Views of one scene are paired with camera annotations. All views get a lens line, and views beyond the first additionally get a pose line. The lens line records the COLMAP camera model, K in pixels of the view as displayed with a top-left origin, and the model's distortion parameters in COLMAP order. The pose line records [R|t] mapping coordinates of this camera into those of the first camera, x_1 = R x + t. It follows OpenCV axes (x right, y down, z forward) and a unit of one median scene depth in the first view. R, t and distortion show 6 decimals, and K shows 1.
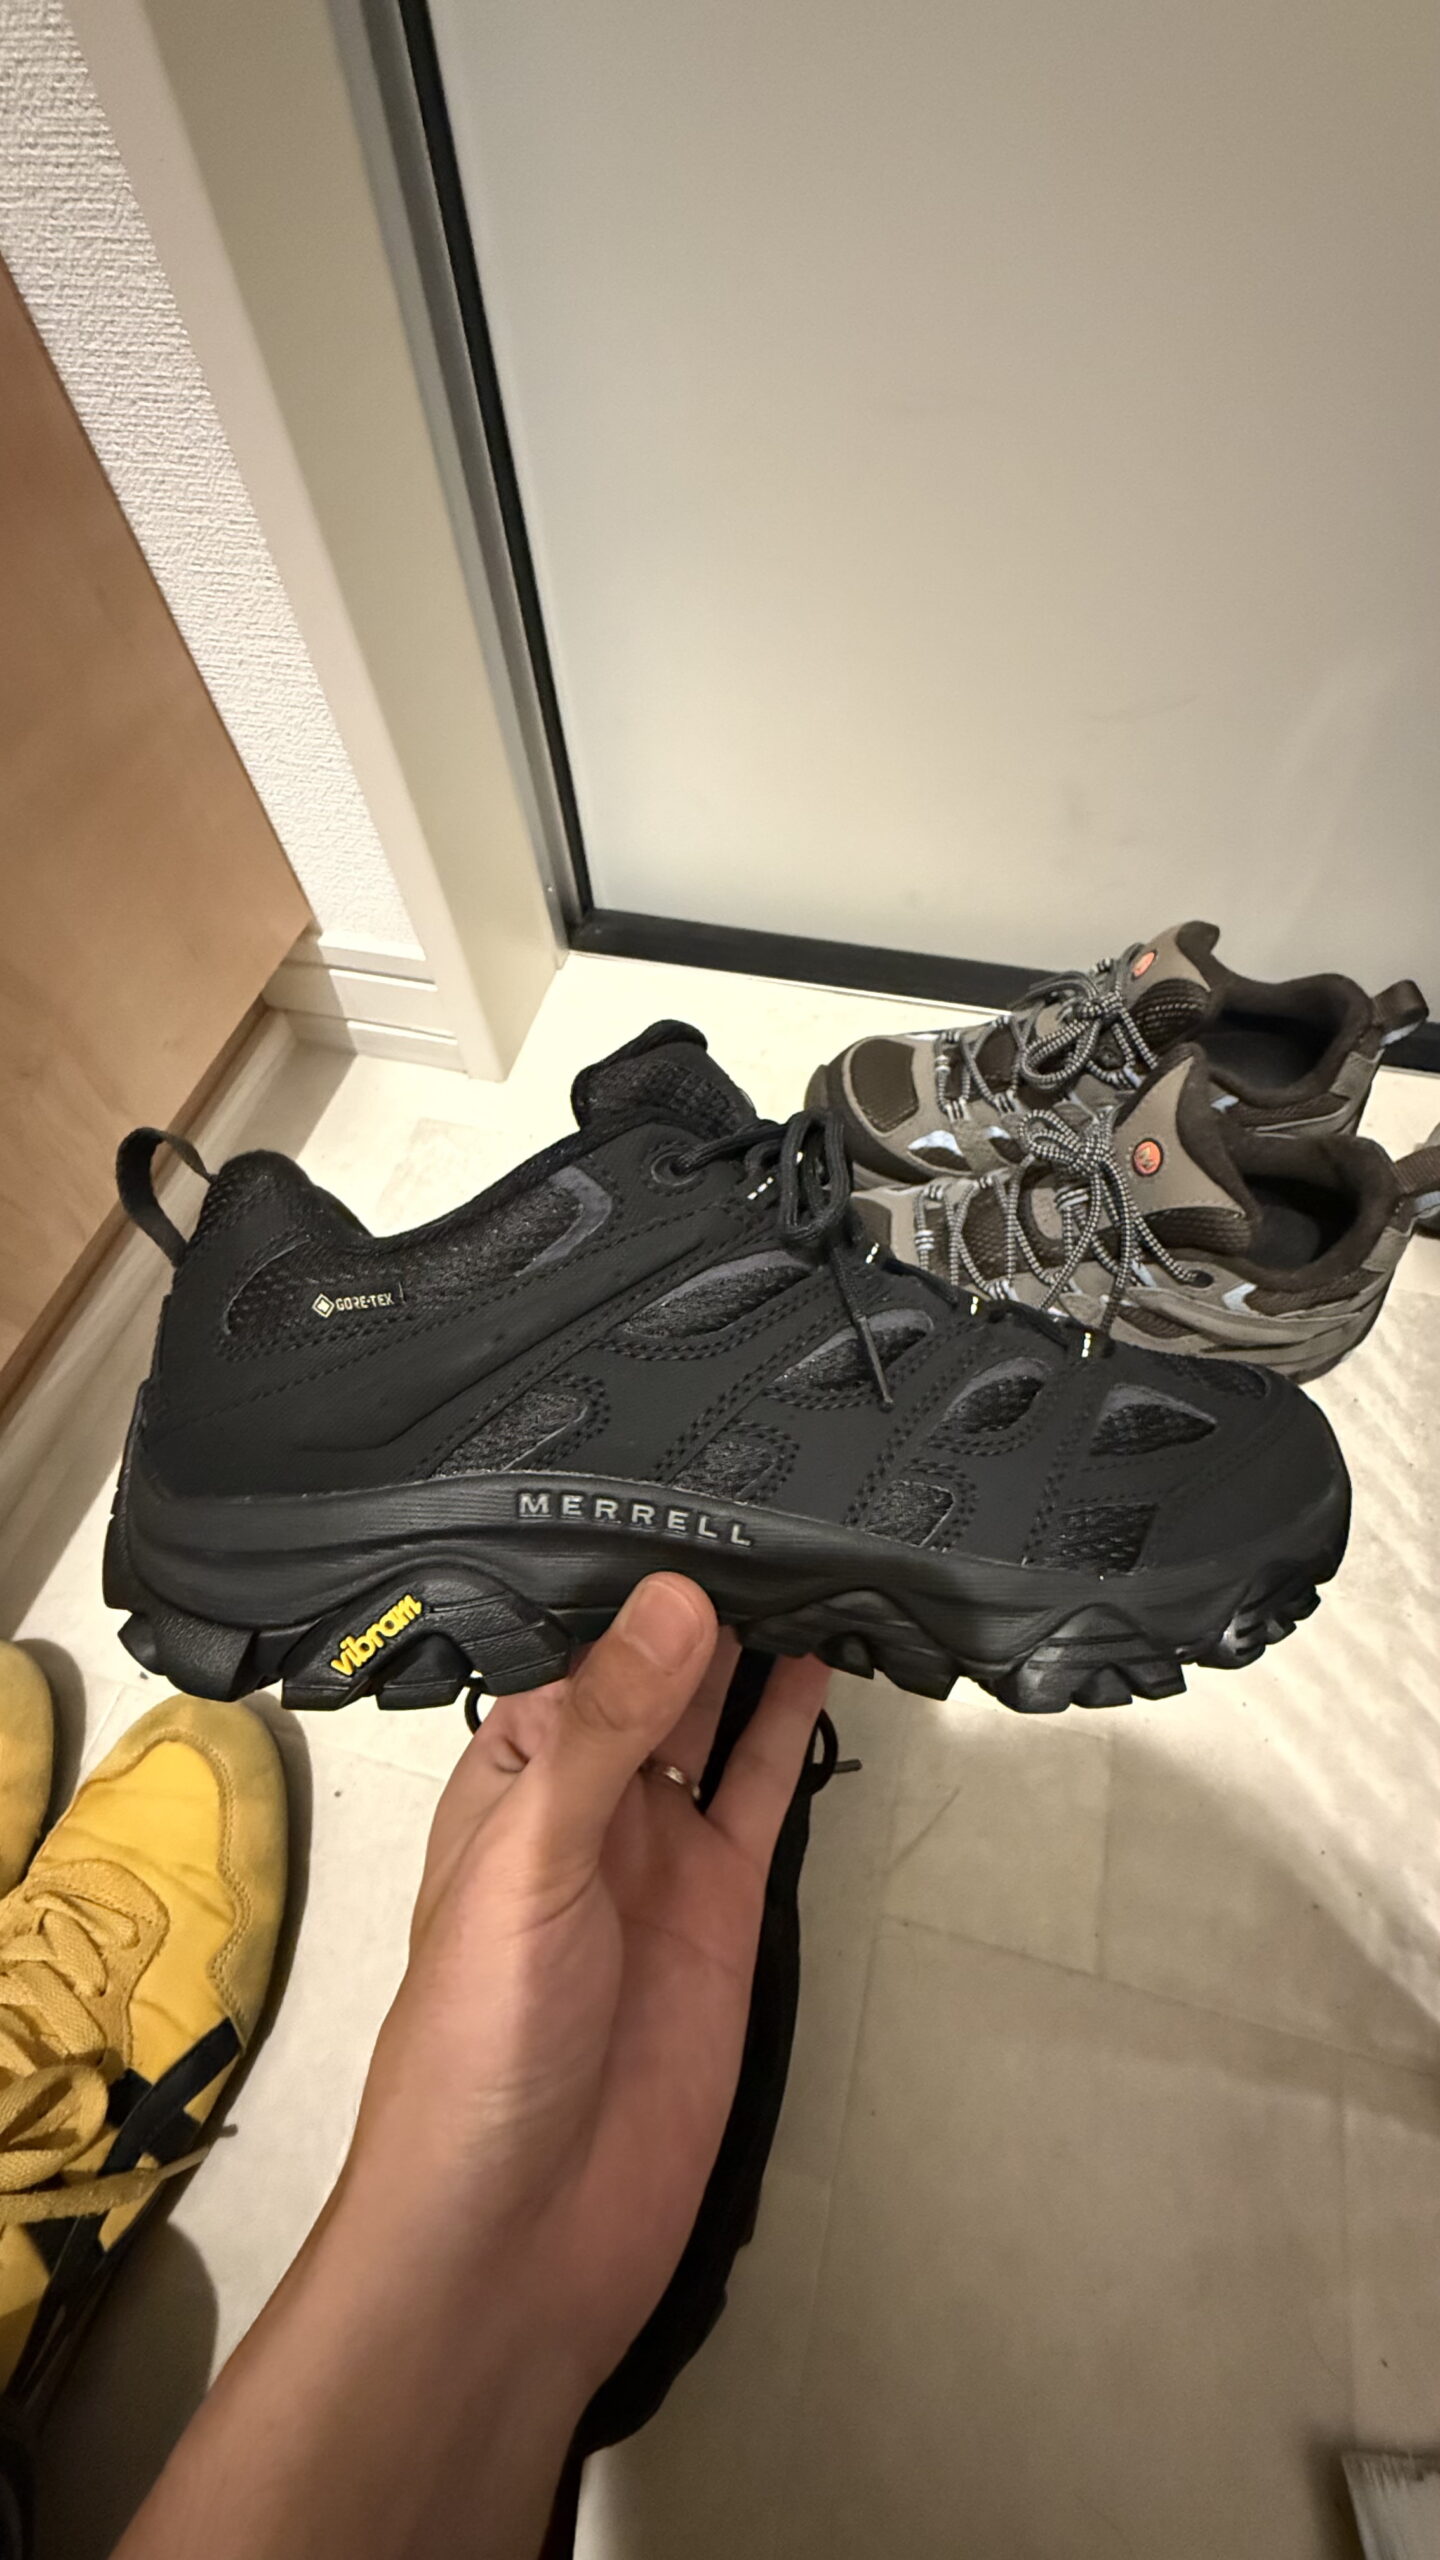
lens RADIAL K [[1047.7, 0, 719.7], [0, 1047.7, 1277.8], [0, 0, 1]] dist [-0.001505, -0.000780]
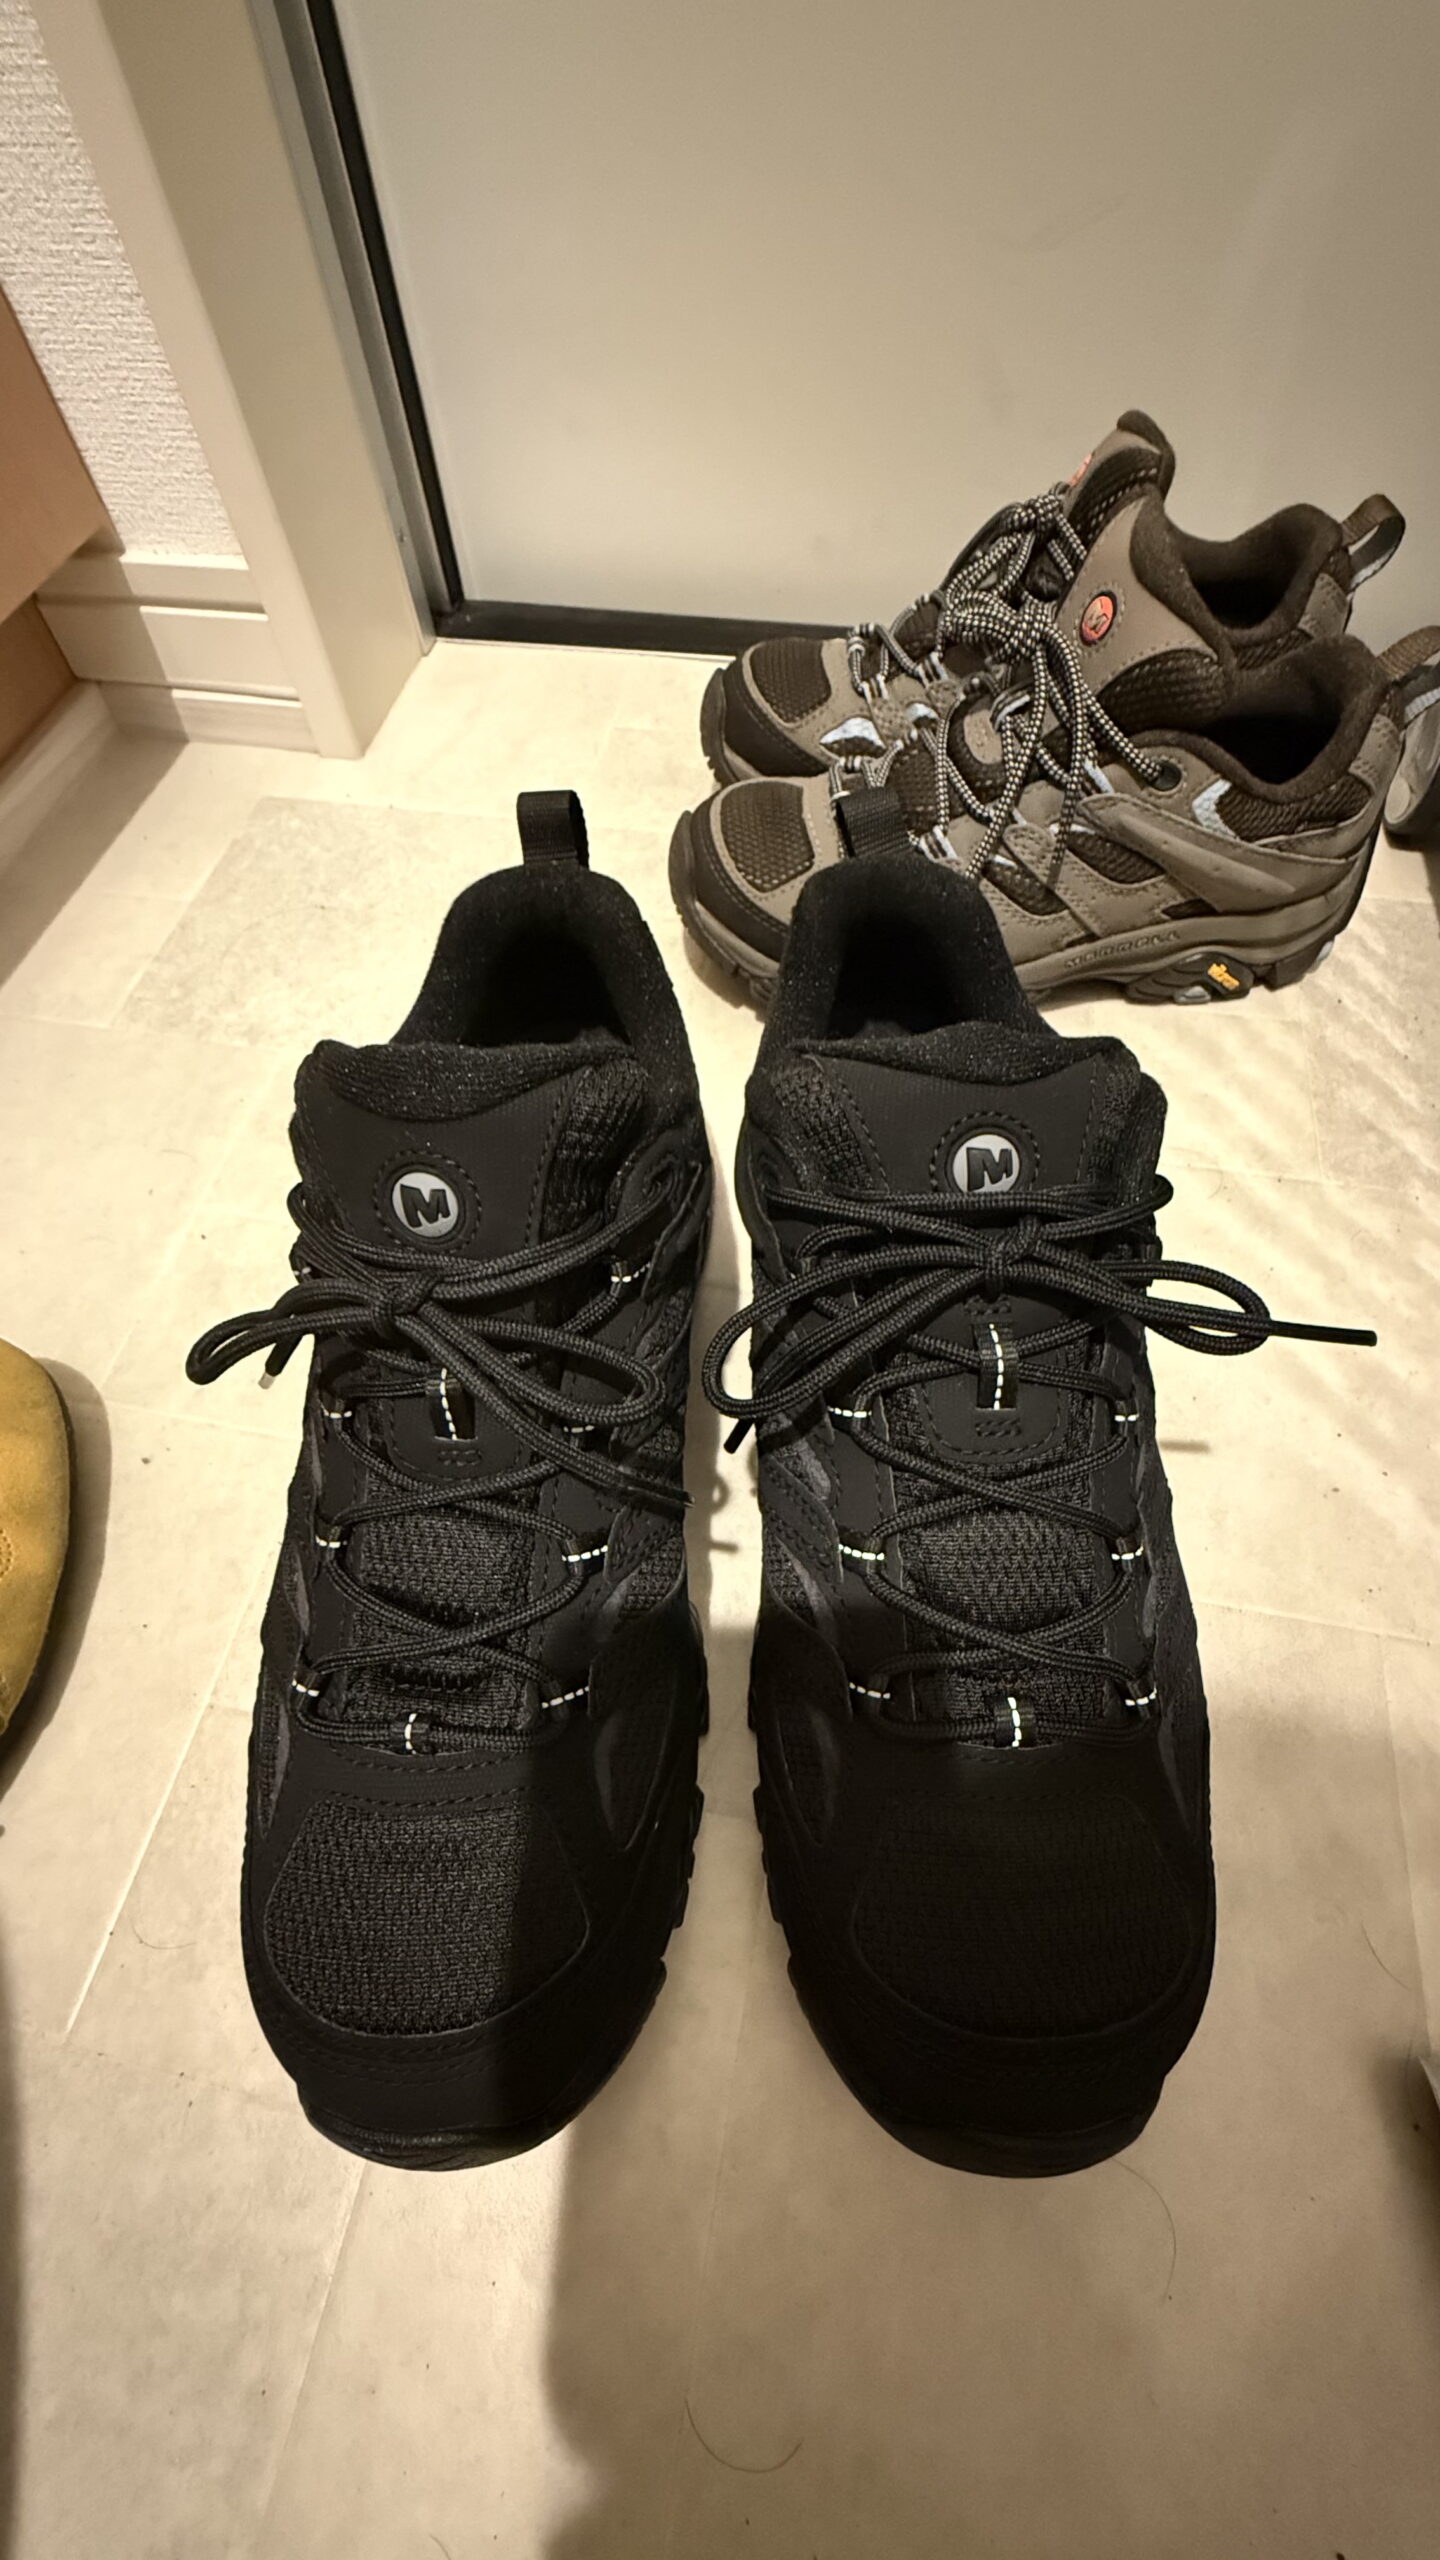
lens RADIAL K [[1047.7, 0, 719.9], [0, 1047.7, 1281.8], [0, 0, 1]] dist [-0.001505, -0.000780]
pose [[0.997740, -0.043560, 0.051152, 0.037662], [0.043477, 0.999051, 0.002742, 0.345496], [-0.051223, -0.000512, 0.998687, 0.160963]]
